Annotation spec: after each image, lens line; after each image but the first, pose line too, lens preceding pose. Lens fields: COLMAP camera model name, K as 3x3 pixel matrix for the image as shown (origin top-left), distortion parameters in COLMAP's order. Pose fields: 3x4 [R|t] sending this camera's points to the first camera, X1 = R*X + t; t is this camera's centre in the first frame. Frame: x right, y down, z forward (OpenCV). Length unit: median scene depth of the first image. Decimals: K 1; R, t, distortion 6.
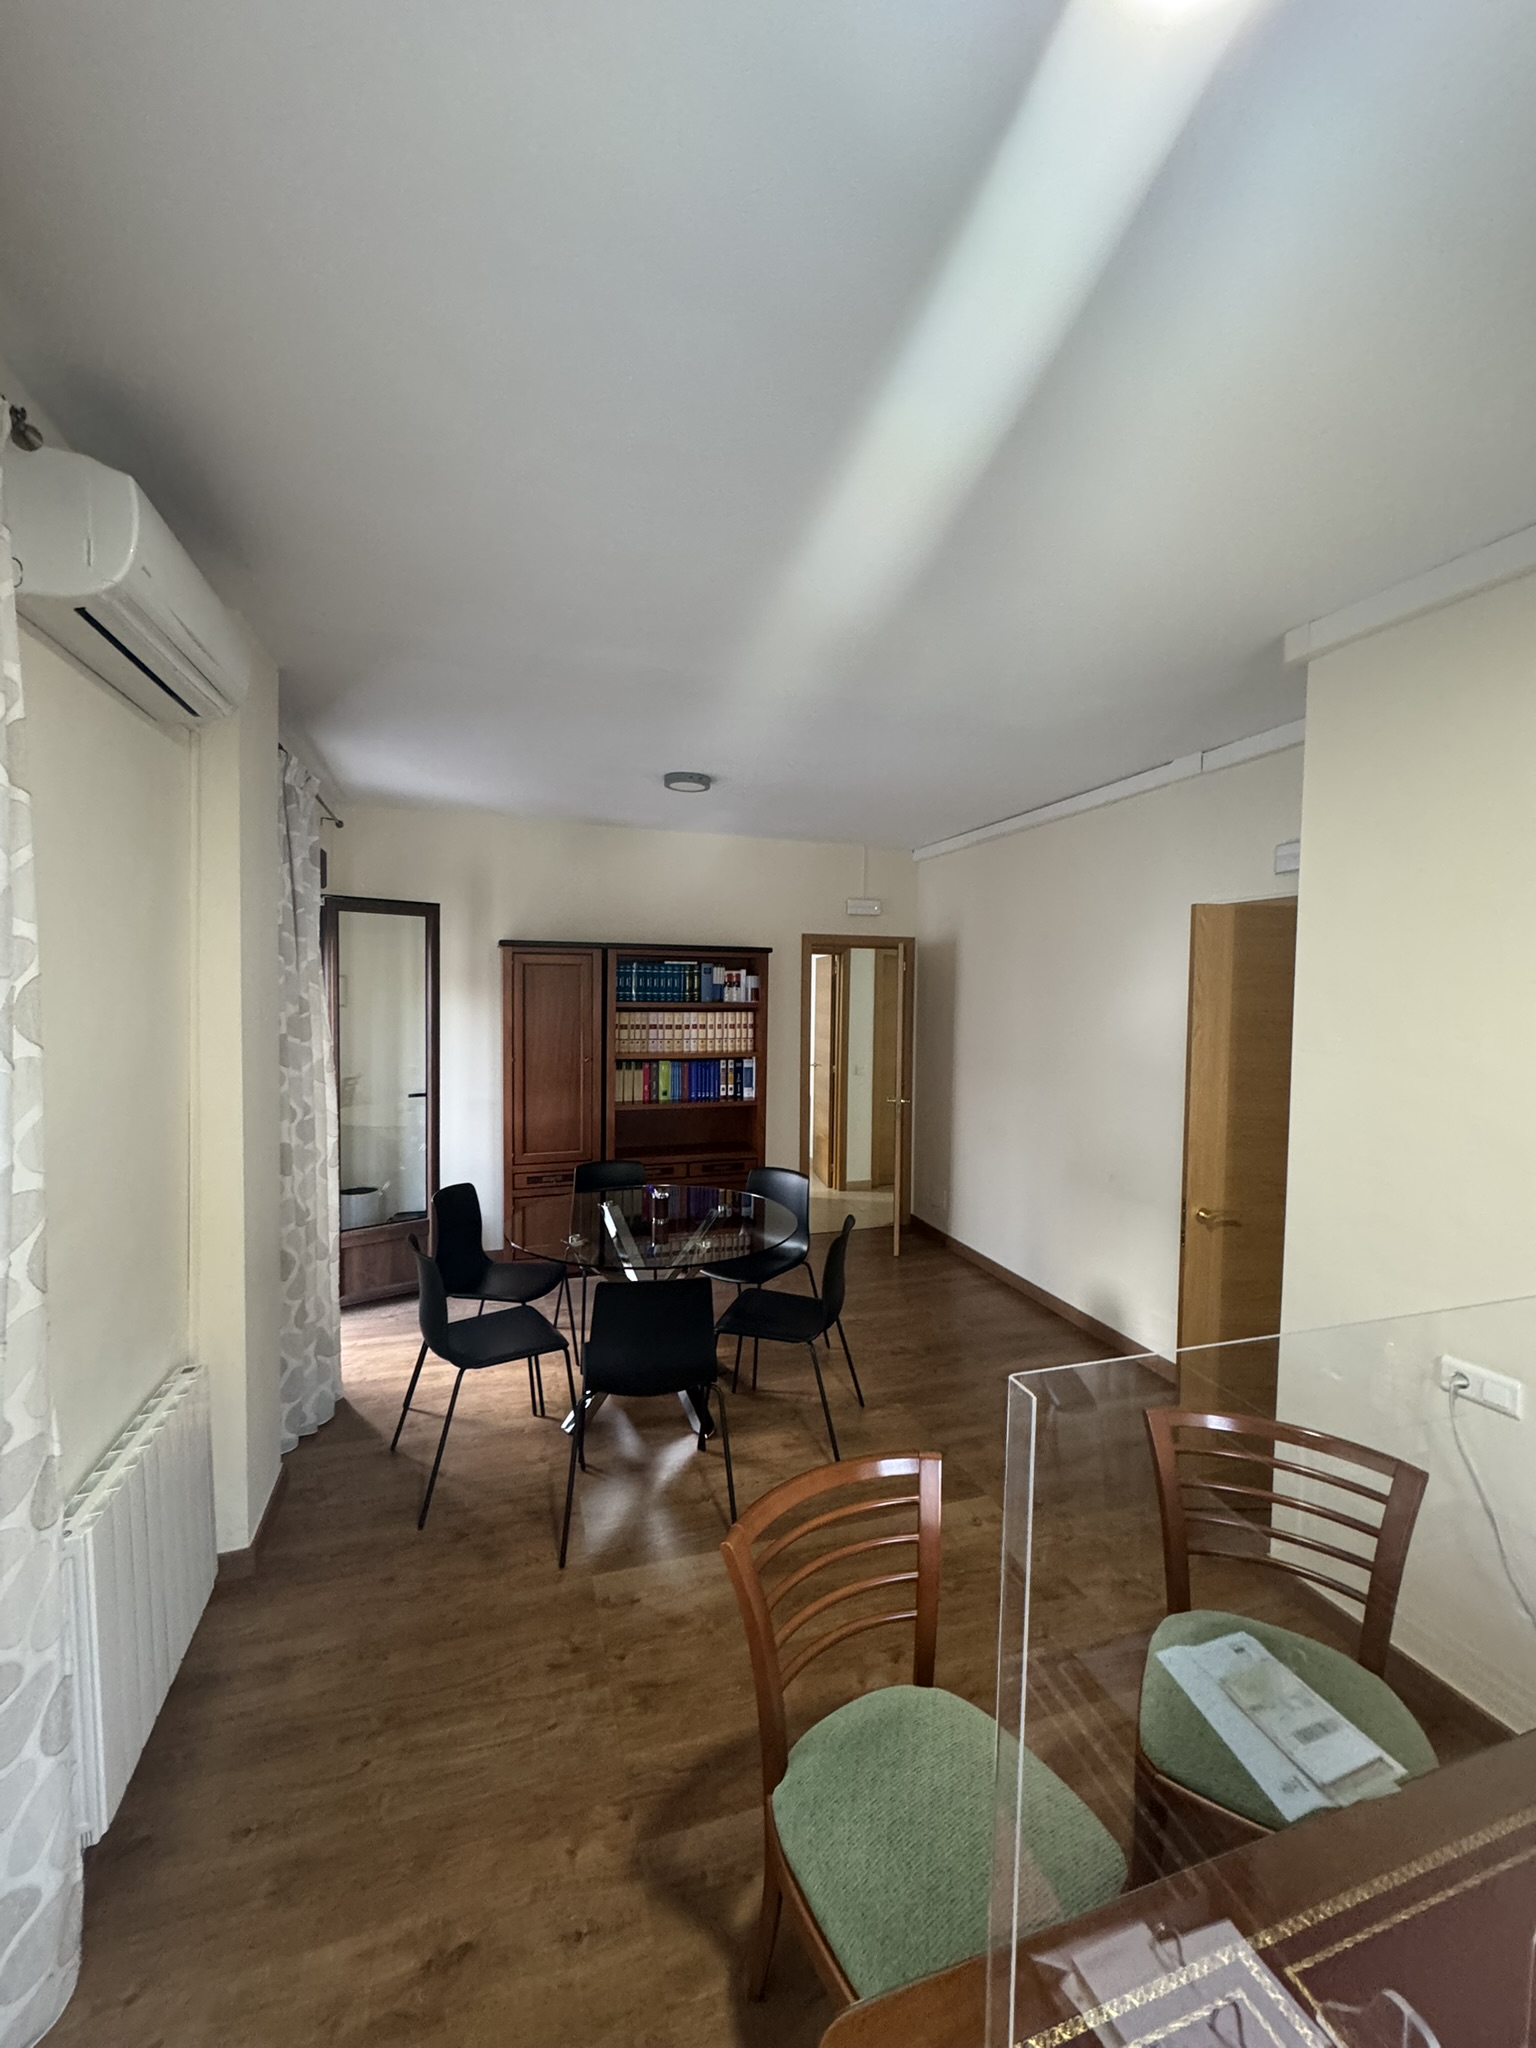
lens RADIAL K [[813.6, 0, 766.7], [0, 813.6, 1023.9], [0, 0, 1]] dist [-0.000983, 0.000470]
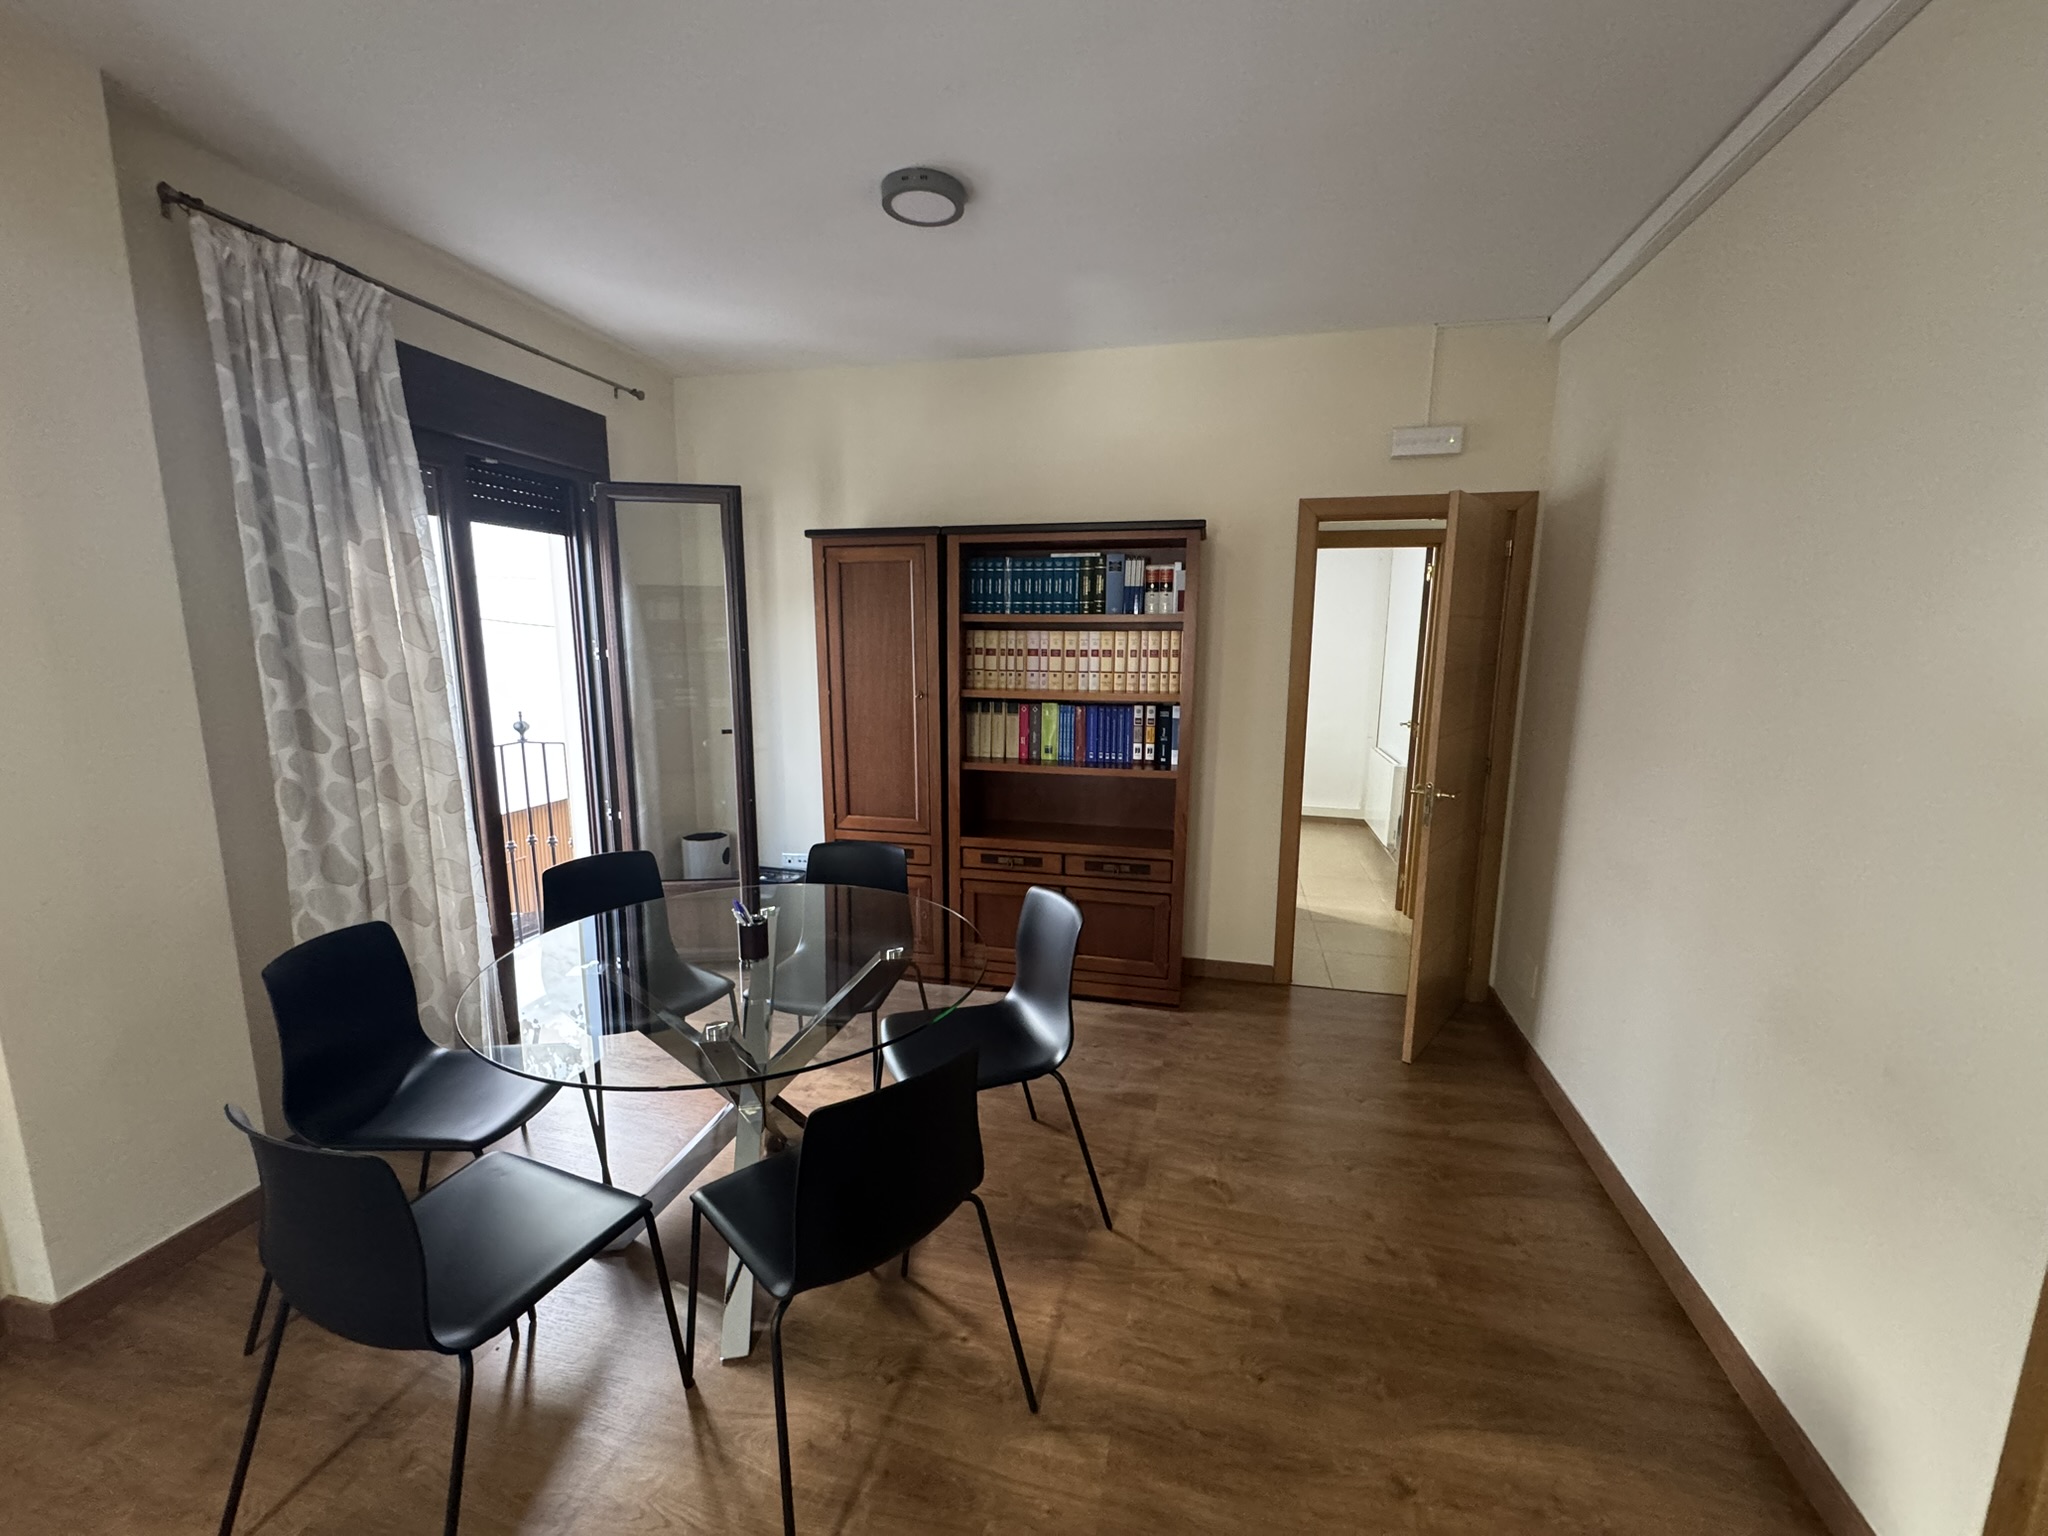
lens RADIAL K [[813.6, 0, 1023.5], [0, 813.6, 772.4], [0, 0, 1]] dist [-0.000983, 0.000470]
pose [[0.844181, 0.083267, -0.529552, 0.290666], [-0.017641, 0.991643, 0.127803, 0.021069], [0.535768, -0.098547, 0.838595, 0.532216]]
